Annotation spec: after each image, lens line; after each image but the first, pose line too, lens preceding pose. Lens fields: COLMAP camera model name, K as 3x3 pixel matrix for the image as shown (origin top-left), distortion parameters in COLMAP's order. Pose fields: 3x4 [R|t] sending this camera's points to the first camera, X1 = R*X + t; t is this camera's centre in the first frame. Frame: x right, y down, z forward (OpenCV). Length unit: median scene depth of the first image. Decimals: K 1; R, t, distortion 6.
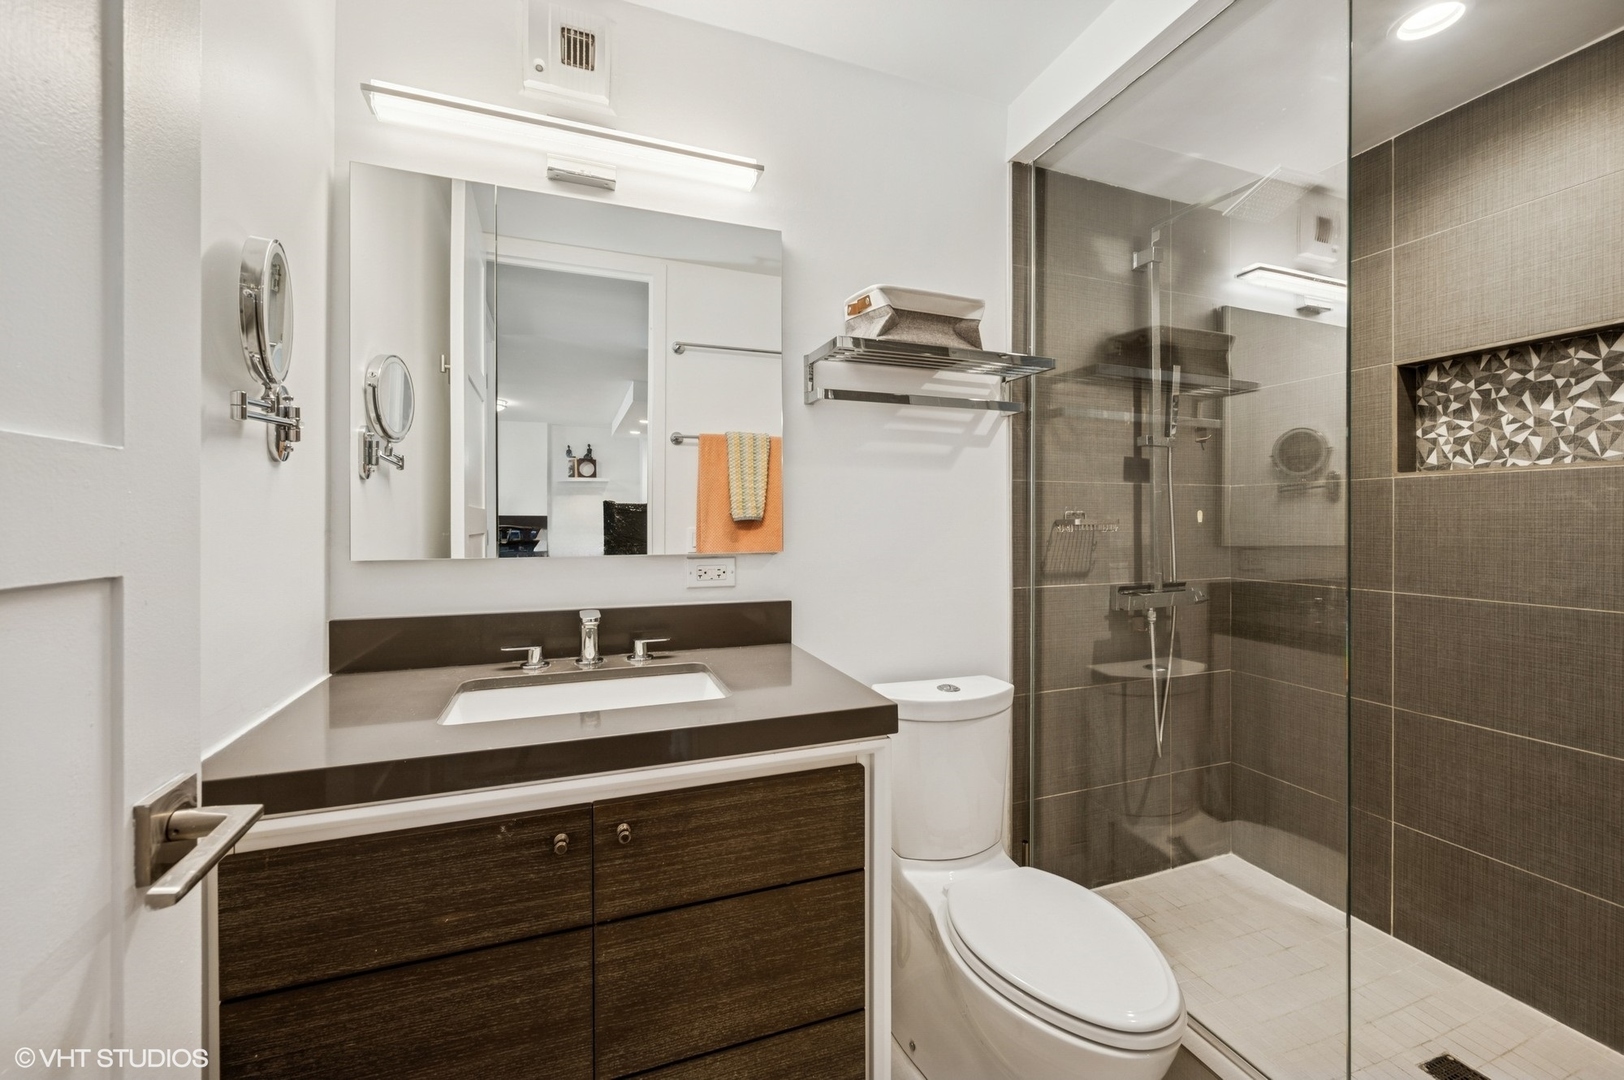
lens RADIAL K [[647.1, 0, 814.8], [0, 647.1, 527.4], [0, 0, 1]] dist [0.001031, -0.000211]
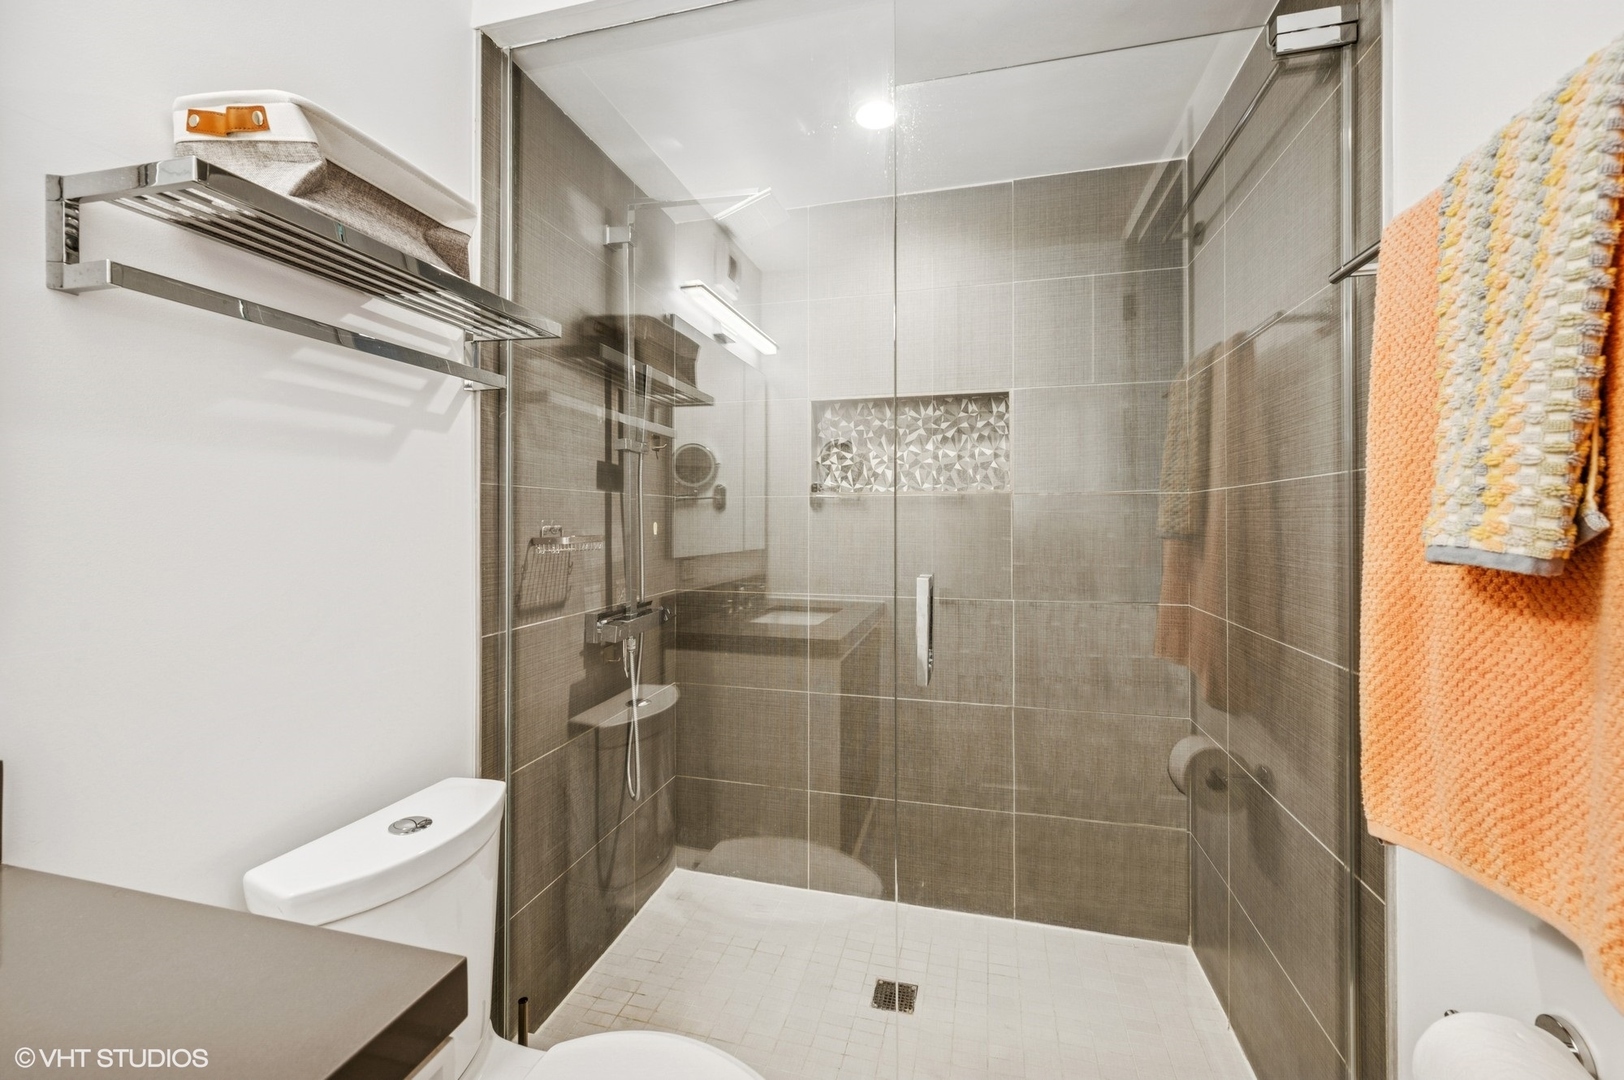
lens RADIAL K [[647.1, 0, 785.6], [0, 647.1, 515.0], [0, 0, 1]] dist [0.001031, -0.000211]
pose [[0.571415, 0.002191, 0.820659, -0.082392], [0.007920, 0.999935, -0.008185, -0.030212], [-0.820623, 0.011177, 0.571360, 0.328687]]
